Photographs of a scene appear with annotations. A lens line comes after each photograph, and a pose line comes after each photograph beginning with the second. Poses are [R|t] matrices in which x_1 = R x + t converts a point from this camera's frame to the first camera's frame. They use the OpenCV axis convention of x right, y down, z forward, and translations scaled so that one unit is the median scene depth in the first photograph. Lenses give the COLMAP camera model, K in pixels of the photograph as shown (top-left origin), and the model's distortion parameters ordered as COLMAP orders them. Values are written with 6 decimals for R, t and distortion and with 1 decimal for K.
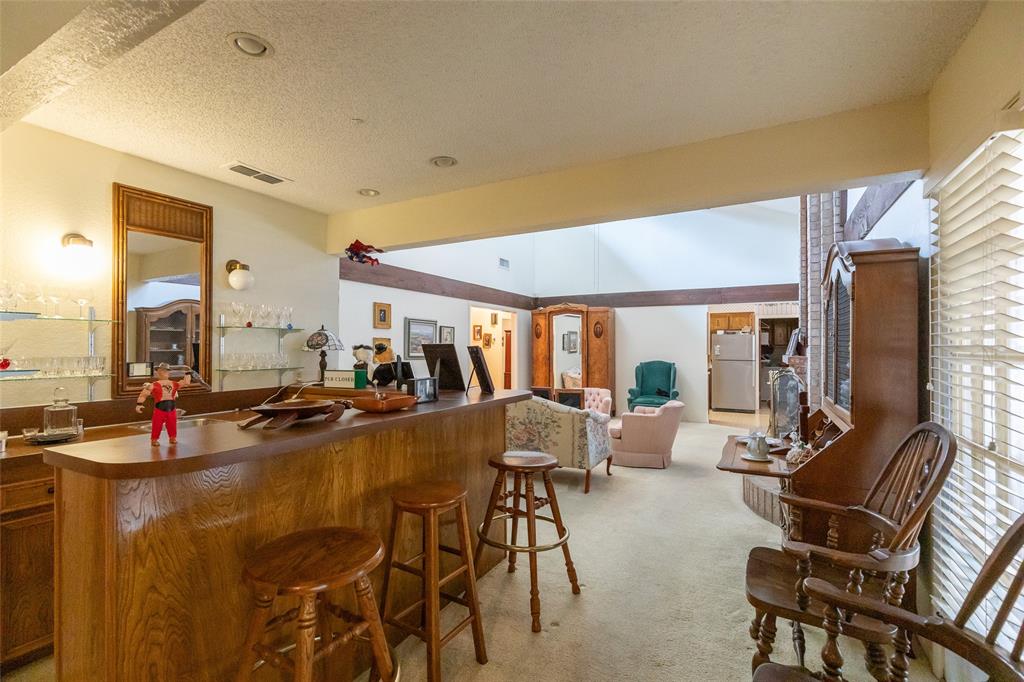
lens RADIAL K [[458.4, 0, 516.2], [0, 458.4, 347.1], [0, 0, 1]] dist [0.007782, 0.000379]
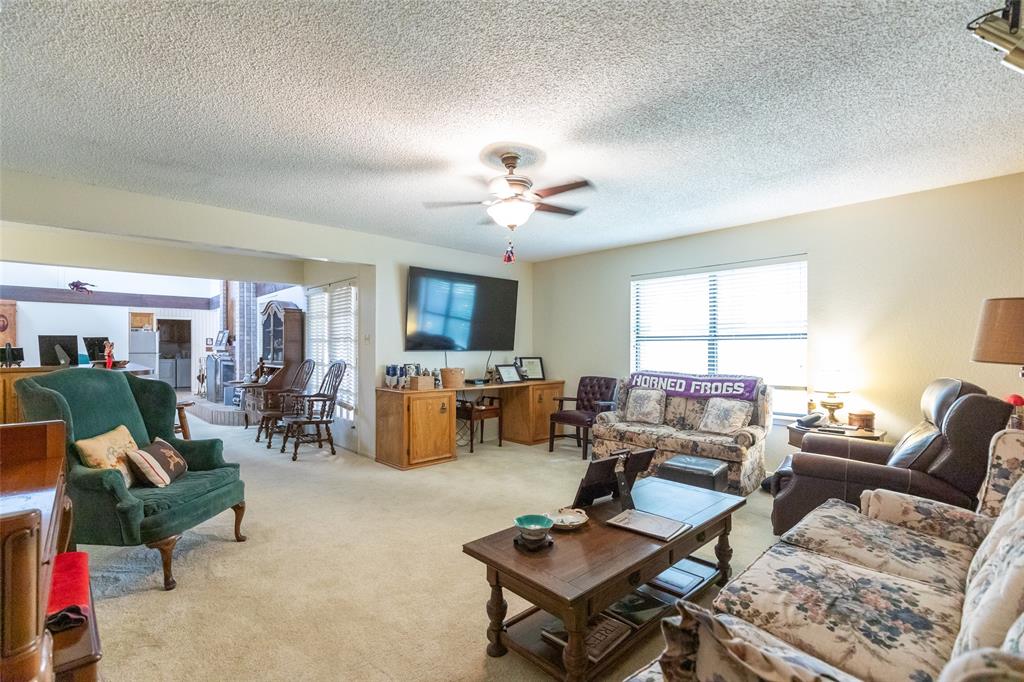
lens RADIAL K [[458.4, 0, 516.1], [0, 458.4, 344.6], [0, 0, 1]] dist [0.007782, 0.000379]
pose [[0.302514, 0.002311, 0.953142, -1.011468], [-0.000077, 0.999997, -0.002400, 0.025497], [-0.953145, 0.000653, 0.302513, -0.812616]]
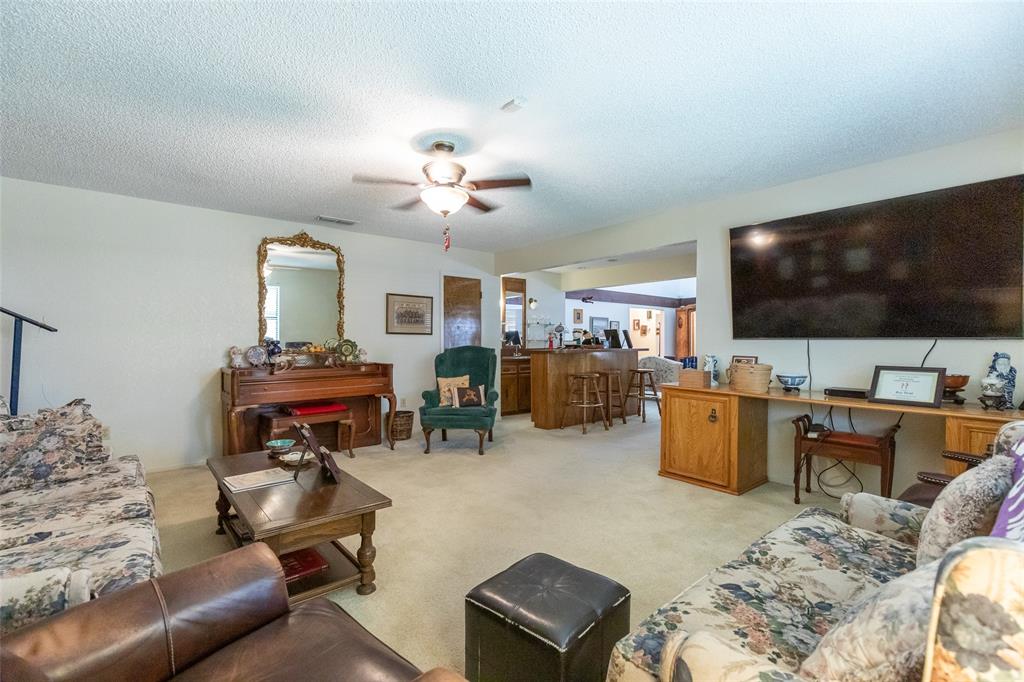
lens RADIAL K [[458.4, 0, 515.2], [0, 458.4, 345.6], [0, 0, 1]] dist [0.007782, 0.000379]
pose [[0.934120, 0.001377, -0.356957, 0.202203], [0.002928, 0.999929, 0.011520, 0.044192], [0.356948, -0.011806, 0.934050, -1.302423]]
